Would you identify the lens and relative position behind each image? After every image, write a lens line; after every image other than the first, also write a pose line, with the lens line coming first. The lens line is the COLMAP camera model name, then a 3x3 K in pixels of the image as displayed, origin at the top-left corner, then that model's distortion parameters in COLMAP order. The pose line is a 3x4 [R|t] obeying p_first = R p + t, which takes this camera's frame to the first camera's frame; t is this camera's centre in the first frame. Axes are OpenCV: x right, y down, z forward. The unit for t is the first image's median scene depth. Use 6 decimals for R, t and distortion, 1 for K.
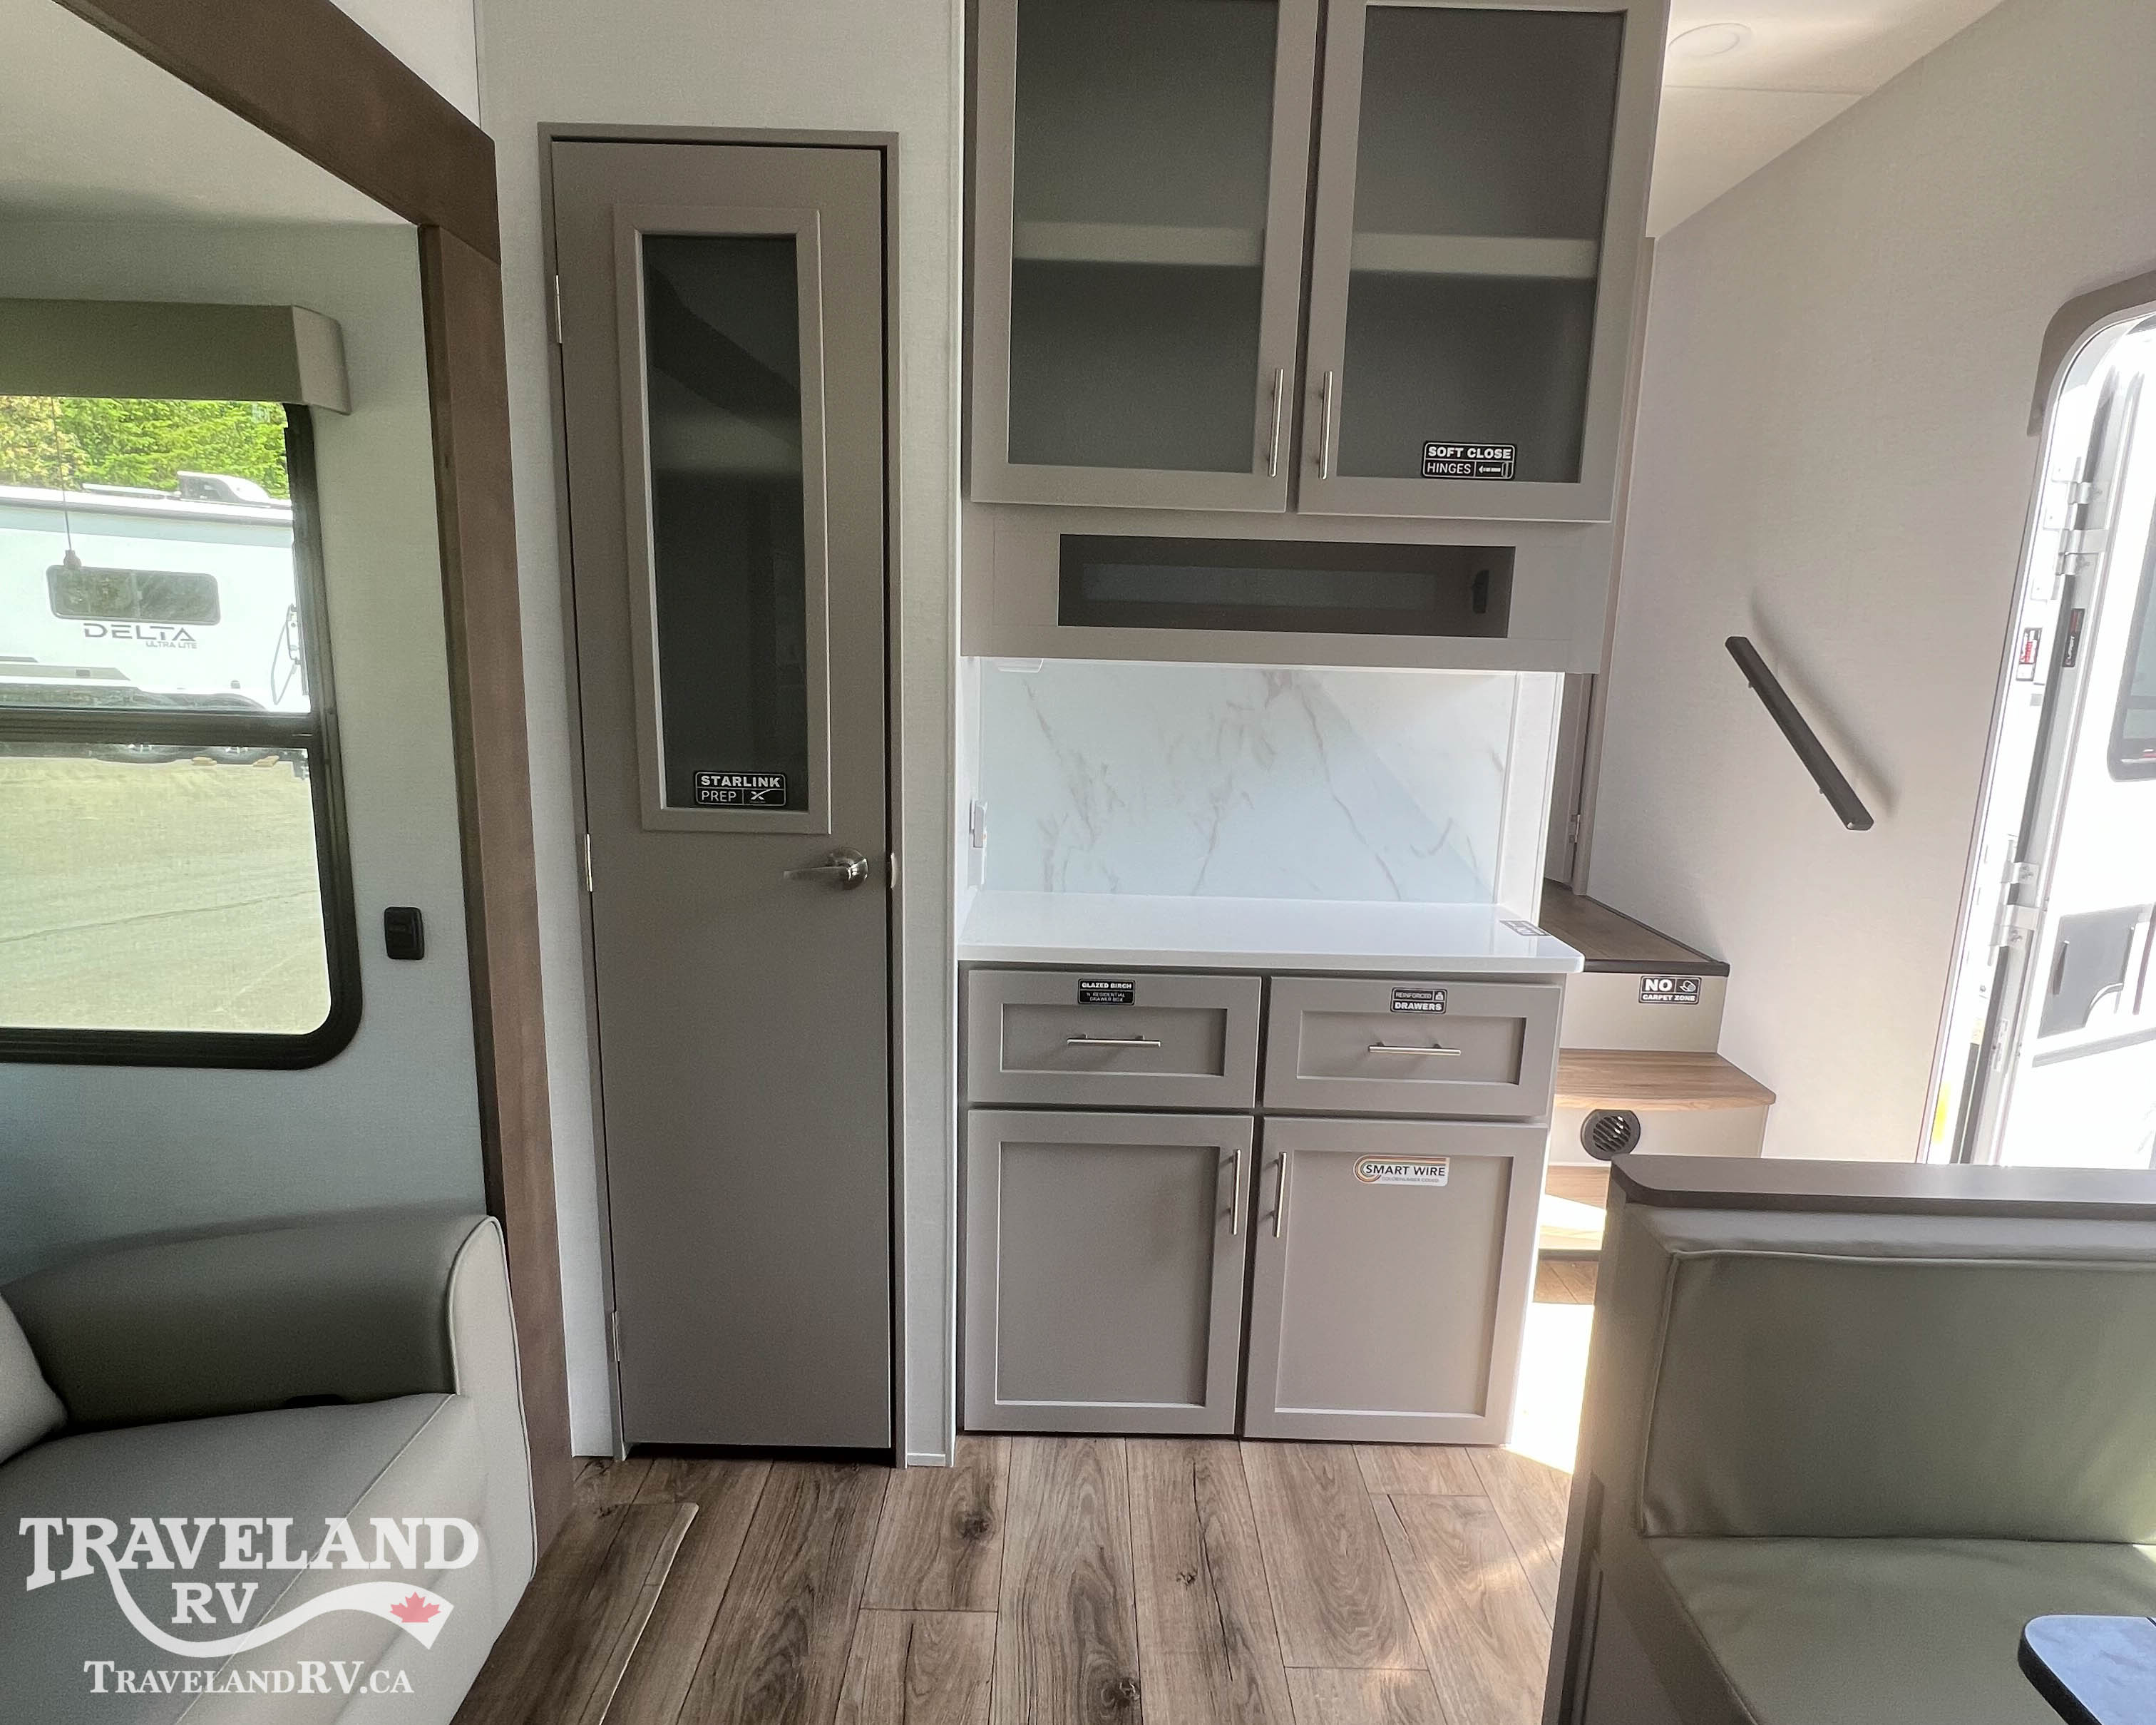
lens RADIAL K [[1143.4, 0, 1078.2], [0, 1143.4, 849.4], [0, 0, 1]] dist [-0.002699, 0.001013]
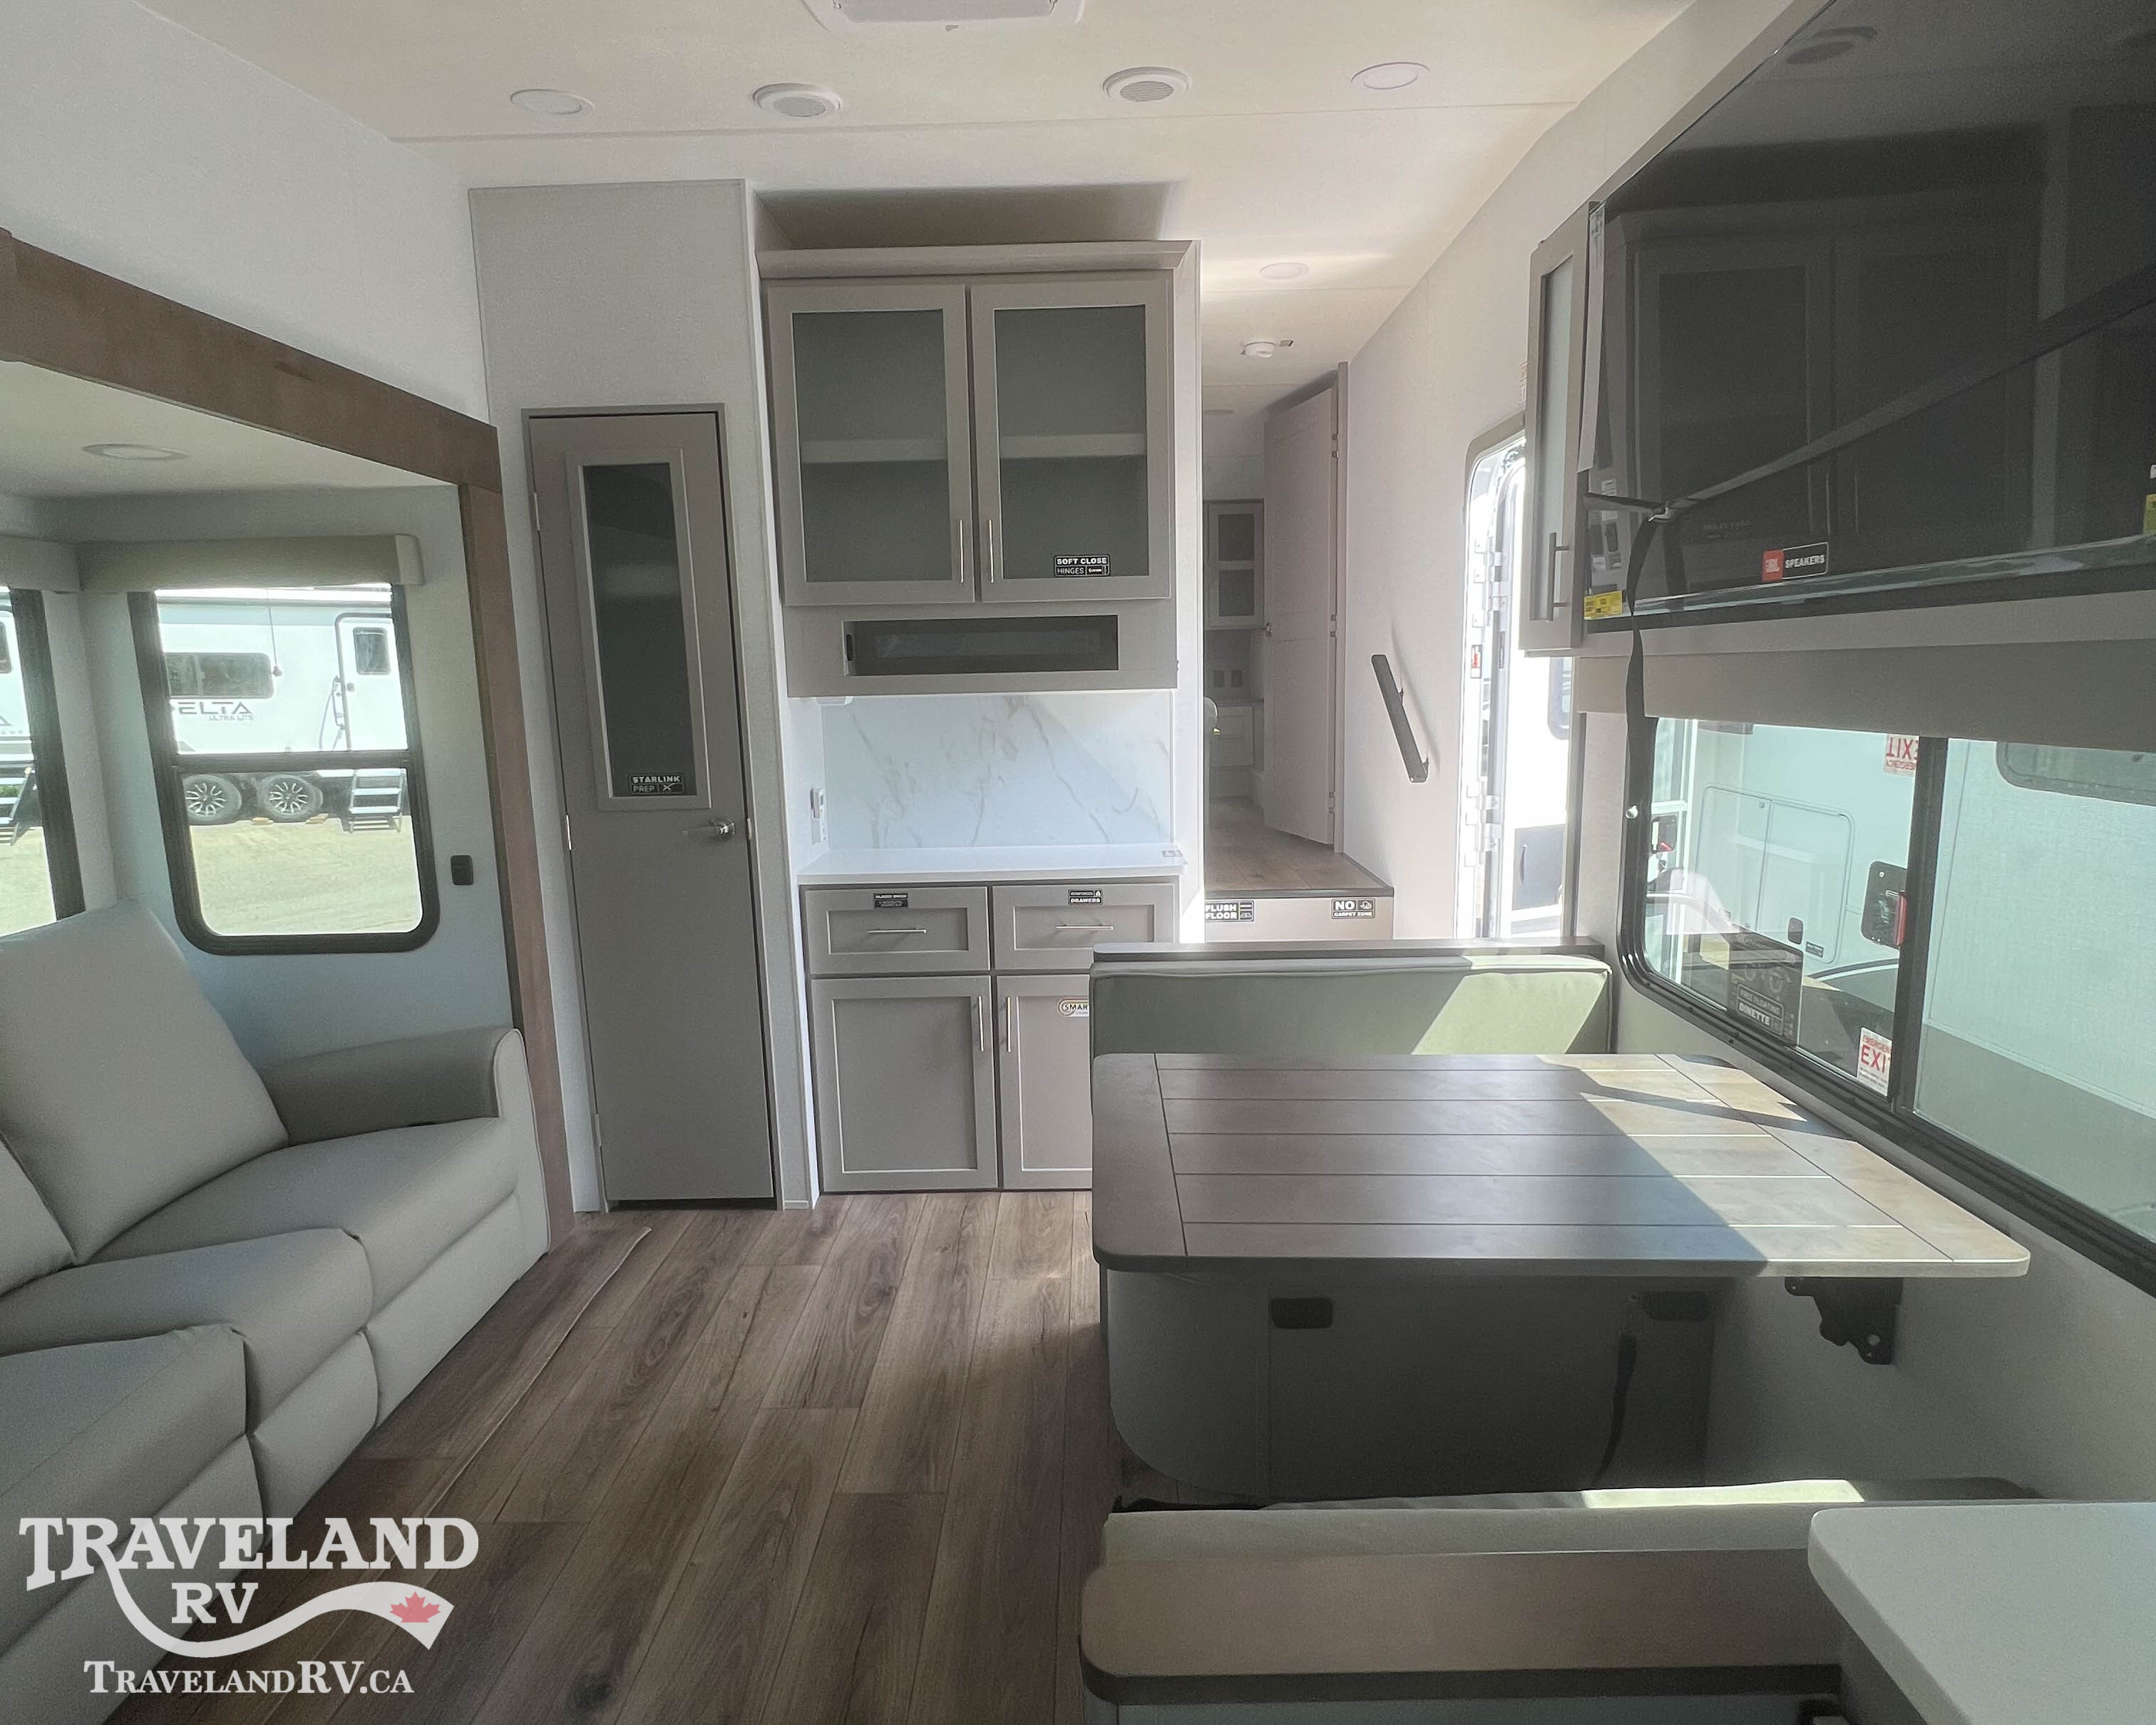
lens RADIAL K [[1143.4, 0, 1078.2], [0, 1143.4, 849.4], [0, 0, 1]] dist [-0.002699, 0.001013]
pose [[0.998617, -0.047582, -0.022362, 0.337988], [0.047017, 0.998578, -0.025137, 0.109075], [0.023527, 0.024051, 0.999434, -0.624387]]
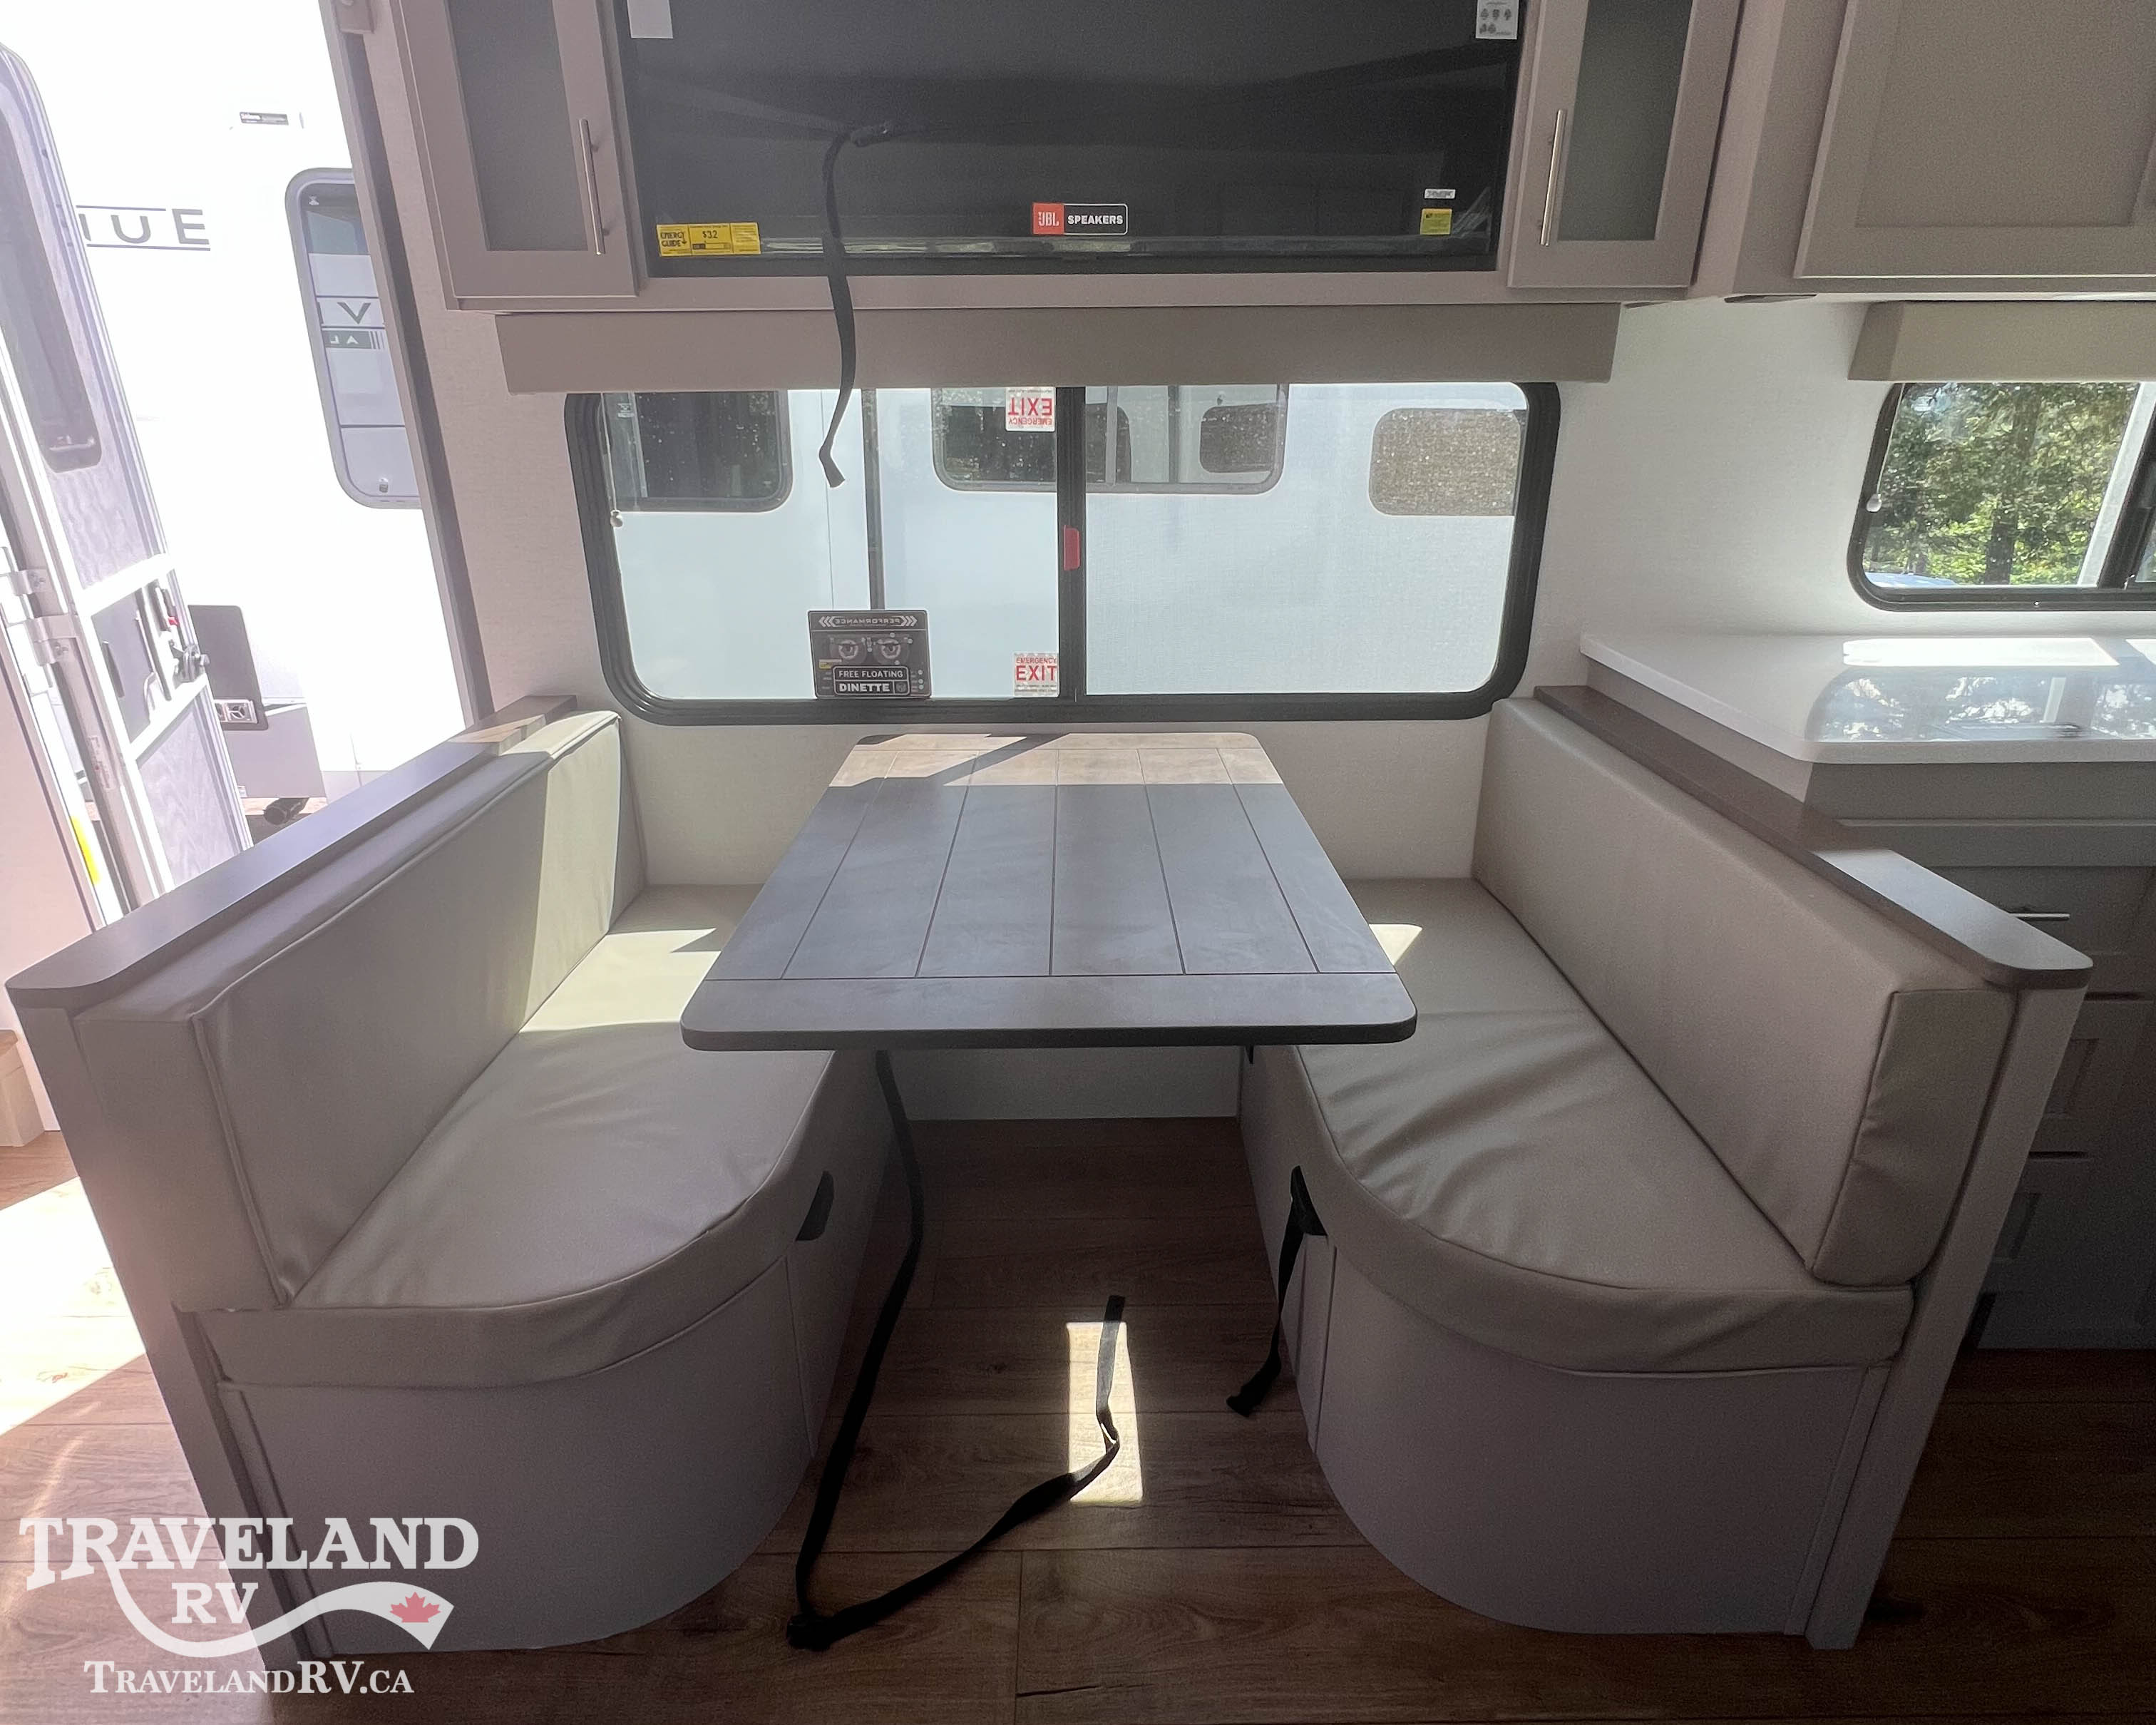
lens RADIAL K [[1143.4, 0, 1078.2], [0, 1143.4, 849.4], [0, 0, 1]] dist [-0.002699, 0.001013]
pose [[-0.003976, -0.396394, 0.918072, -0.135426], [0.183442, 0.902211, 0.390339, 0.013002], [-0.983022, 0.169965, 0.069128, 0.149369]]
